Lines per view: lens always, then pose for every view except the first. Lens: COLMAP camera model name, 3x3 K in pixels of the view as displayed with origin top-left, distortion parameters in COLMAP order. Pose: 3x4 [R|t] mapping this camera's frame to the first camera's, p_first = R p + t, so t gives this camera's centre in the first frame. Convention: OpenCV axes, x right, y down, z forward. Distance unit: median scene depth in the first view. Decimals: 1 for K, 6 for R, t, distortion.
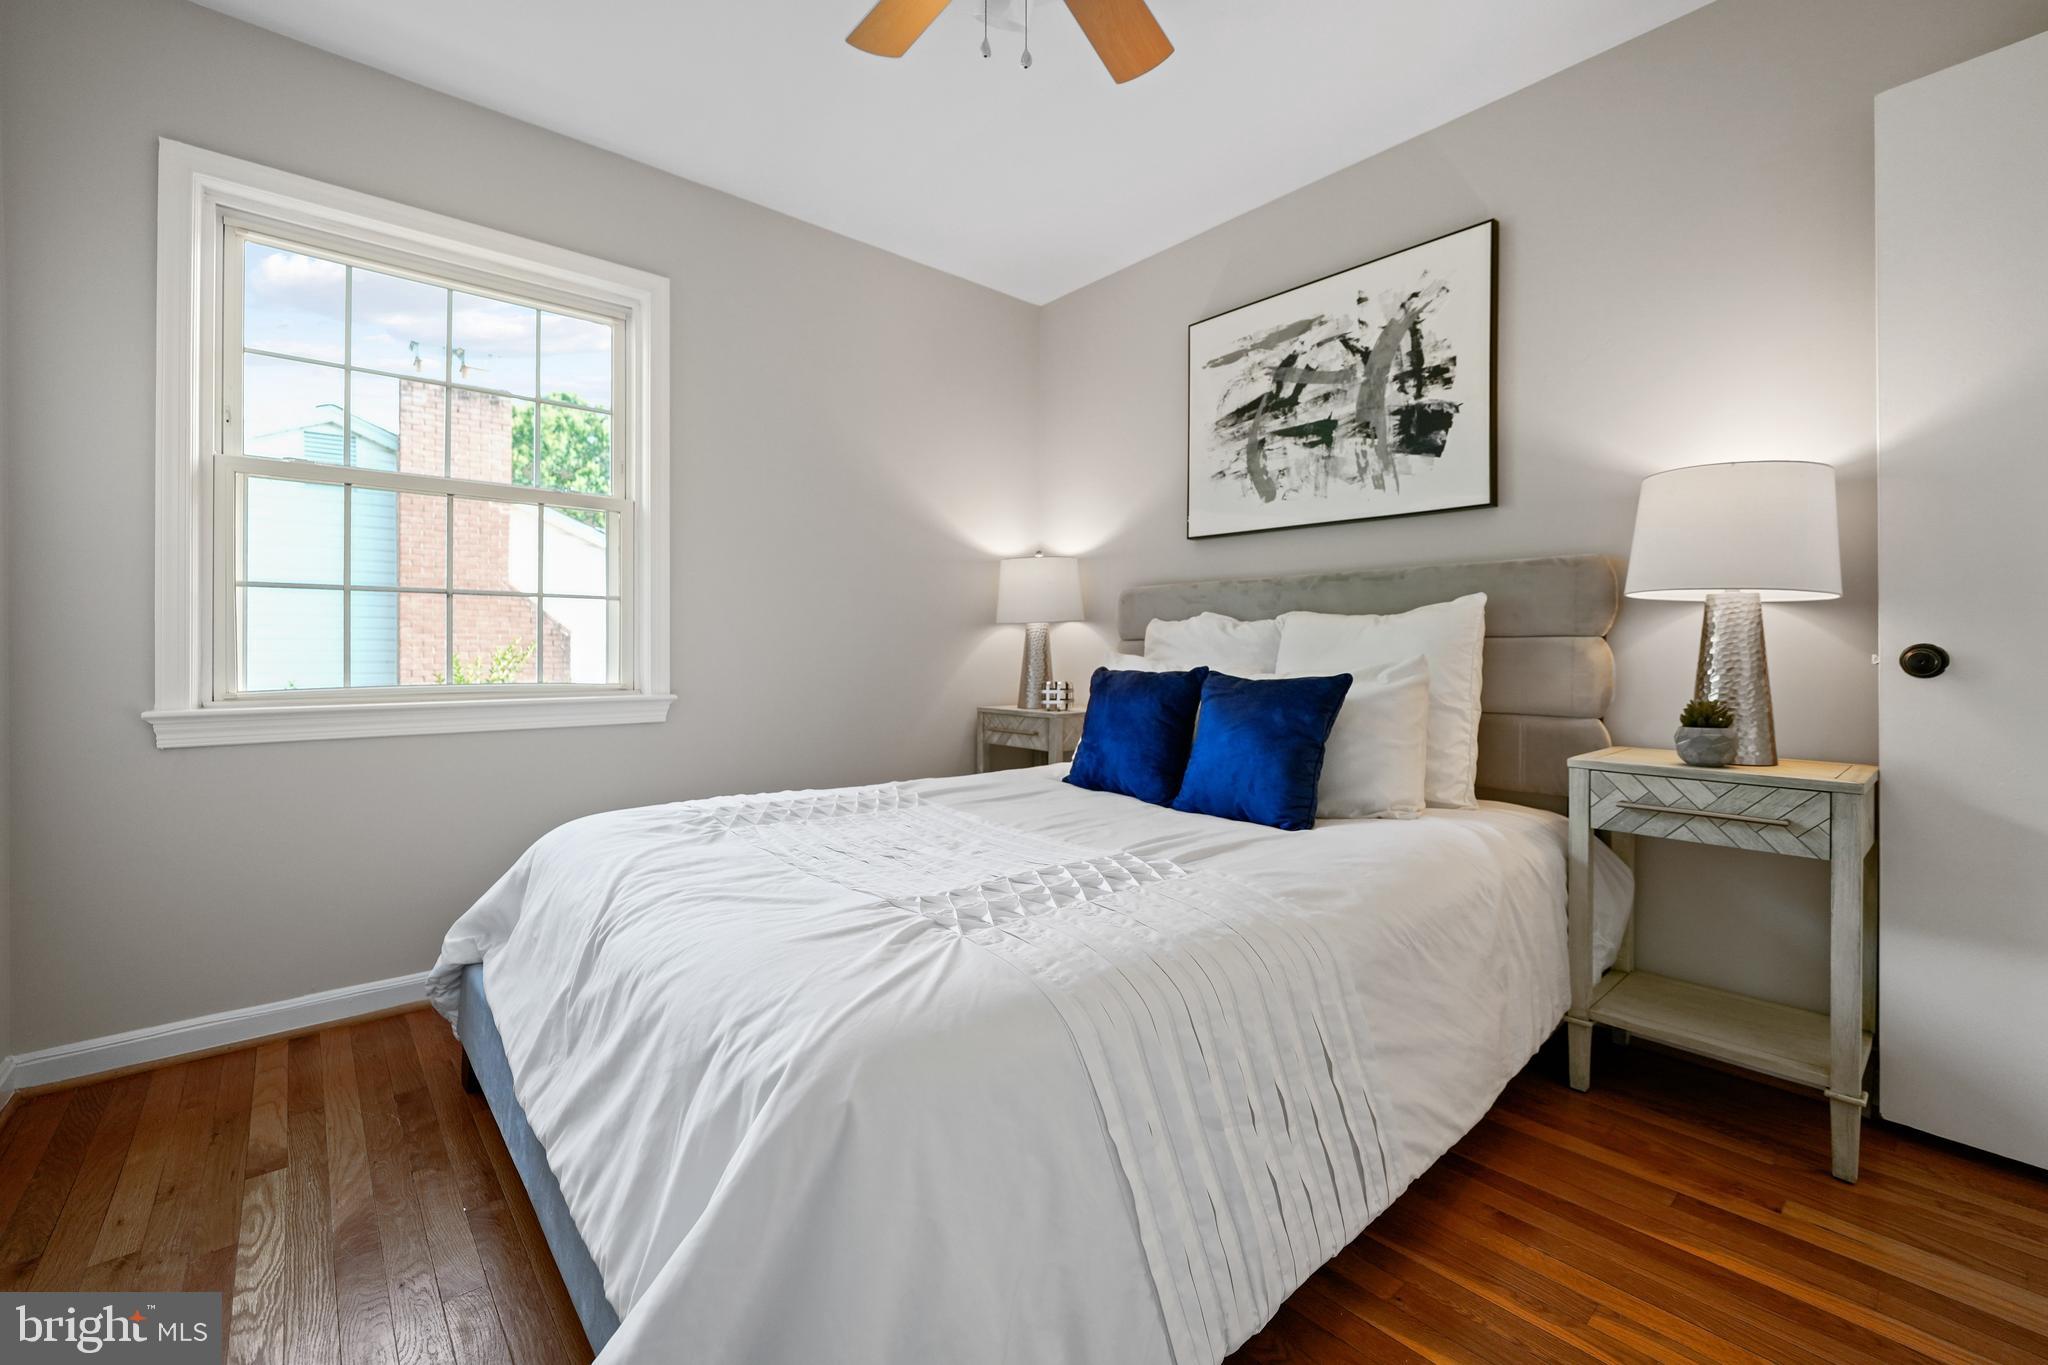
lens RADIAL K [[837.6, 0, 1021.8], [0, 837.6, 655.1], [0, 0, 1]] dist [-0.003064, -0.000371]
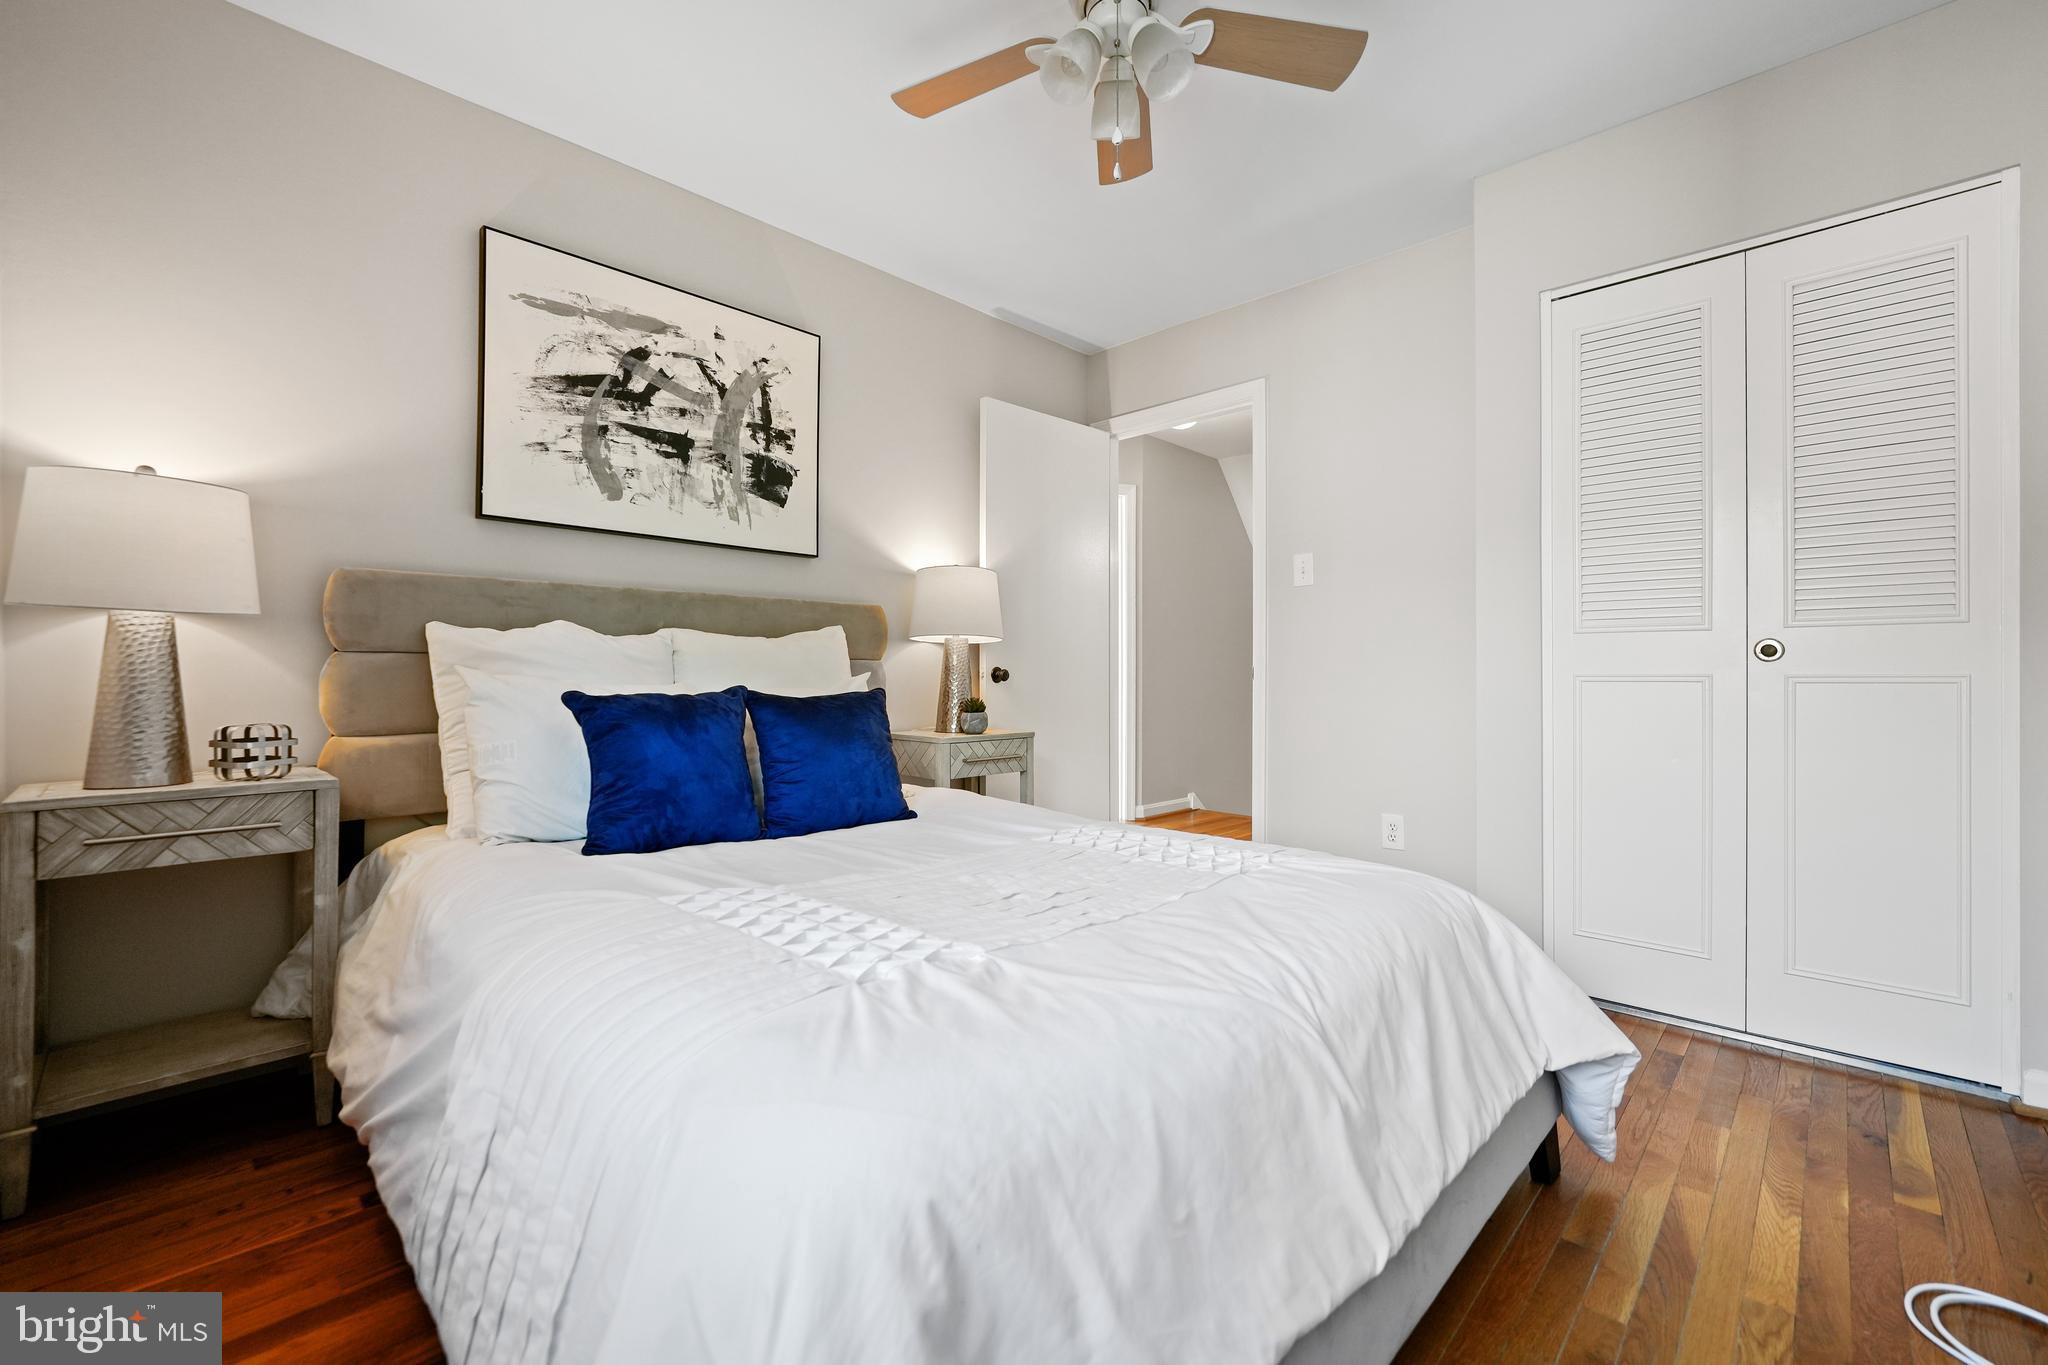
lens RADIAL K [[837.7, 0, 1026.5], [0, 837.7, 690.4], [0, 0, 1]] dist [-0.024513, 0.000201]
pose [[-0.083292, -0.022153, 0.996279, -0.674813], [0.005169, 0.999730, 0.022661, -0.000987], [-0.996512, 0.007037, -0.083155, 0.702532]]
